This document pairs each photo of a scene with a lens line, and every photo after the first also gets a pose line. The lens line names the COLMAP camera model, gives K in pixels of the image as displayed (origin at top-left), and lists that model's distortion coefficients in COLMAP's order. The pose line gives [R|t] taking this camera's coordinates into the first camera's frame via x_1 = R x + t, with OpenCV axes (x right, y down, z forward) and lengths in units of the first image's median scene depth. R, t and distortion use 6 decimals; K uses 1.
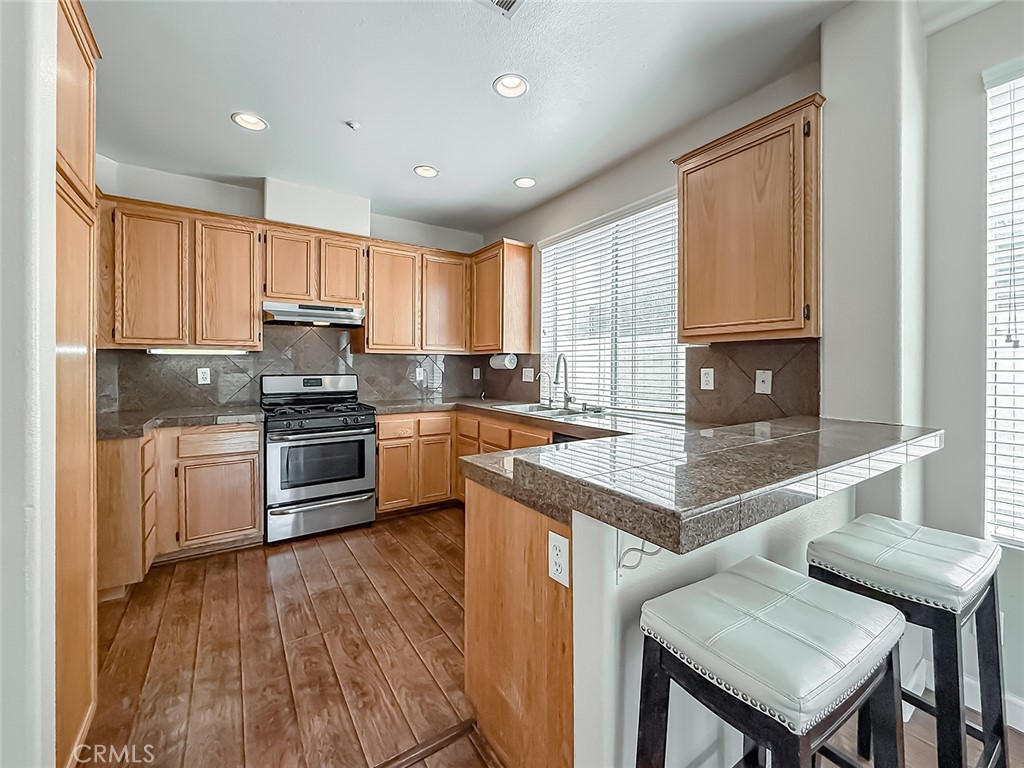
lens RADIAL K [[420.7, 0, 509.4], [0, 420.7, 364.6], [0, 0, 1]] dist [-0.001415, -0.000284]
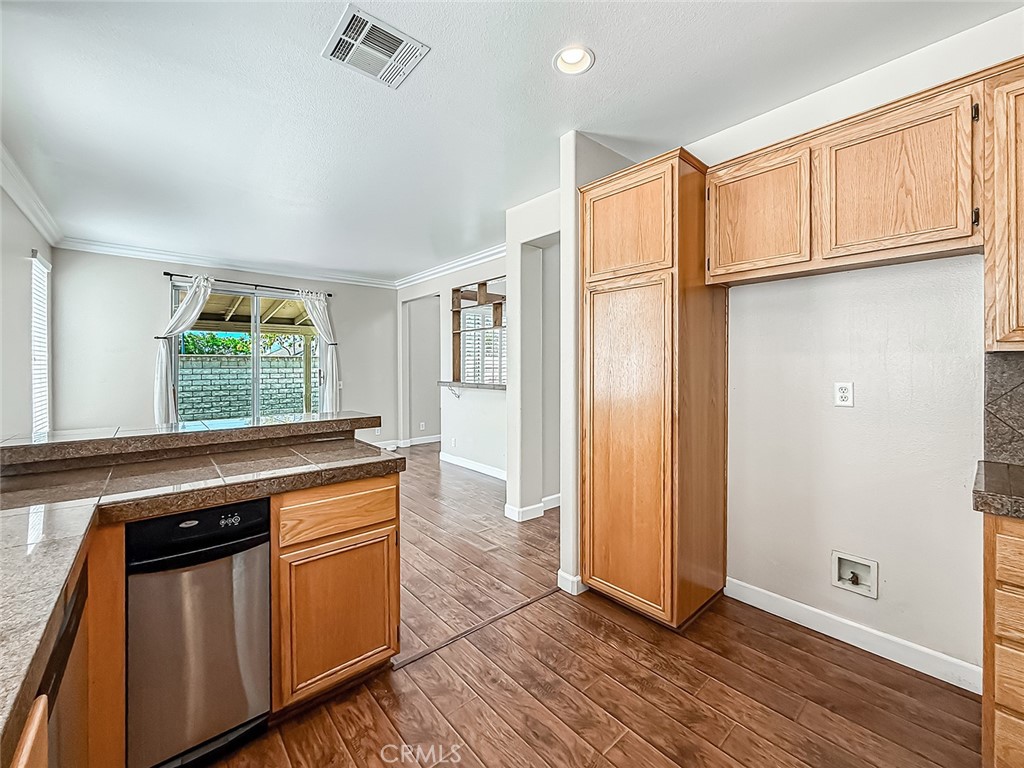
lens RADIAL K [[418.0, 0, 509.7], [0, 418.0, 368.5], [0, 0, 1]] dist [-0.000733, -0.000212]
pose [[-0.991589, -0.000852, -0.129423, -0.123405], [-0.000909, 1.000000, 0.000385, -0.013756], [0.129423, 0.000499, -0.991589, 1.048389]]
